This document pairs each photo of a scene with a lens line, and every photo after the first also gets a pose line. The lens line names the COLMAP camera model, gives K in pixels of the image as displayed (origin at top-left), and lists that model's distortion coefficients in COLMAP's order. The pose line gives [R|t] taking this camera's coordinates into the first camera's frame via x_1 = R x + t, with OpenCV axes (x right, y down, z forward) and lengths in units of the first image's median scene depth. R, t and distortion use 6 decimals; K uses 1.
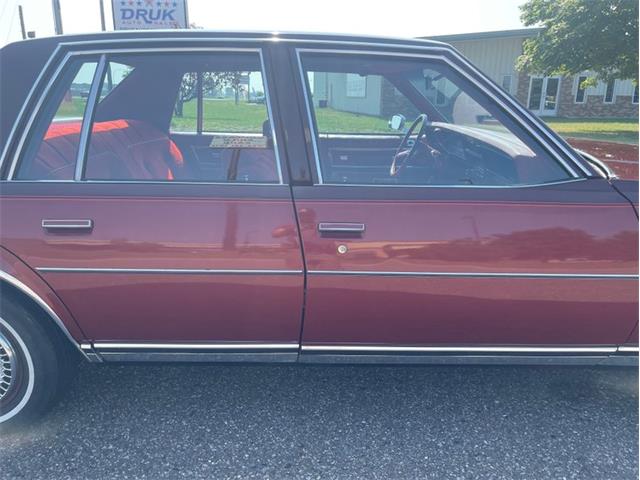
lens RADIAL K [[459.2, 0, 330.9], [0, 459.2, 228.0], [0, 0, 1]] dist [0.060438, -0.093229]
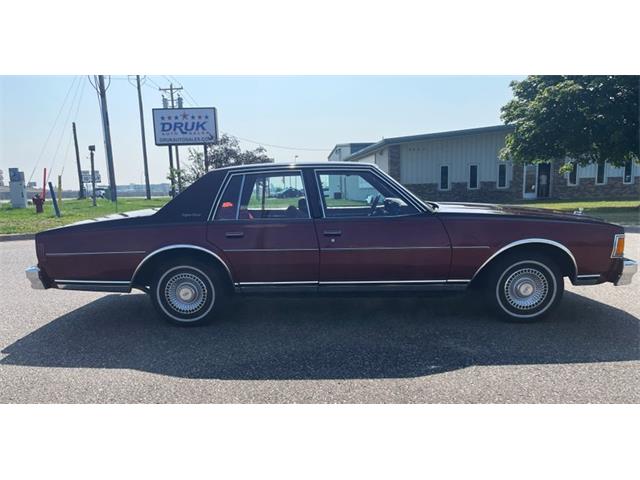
lens RADIAL K [[490.9, 0, 322.3], [0, 490.9, 274.8], [0, 0, 1]] dist [0.001640, -0.000715]
pose [[0.997766, -0.031552, -0.058894, 0.010908], [0.025112, 0.993936, -0.107051, 0.047886], [0.061914, 0.105333, 0.992508, -0.160018]]
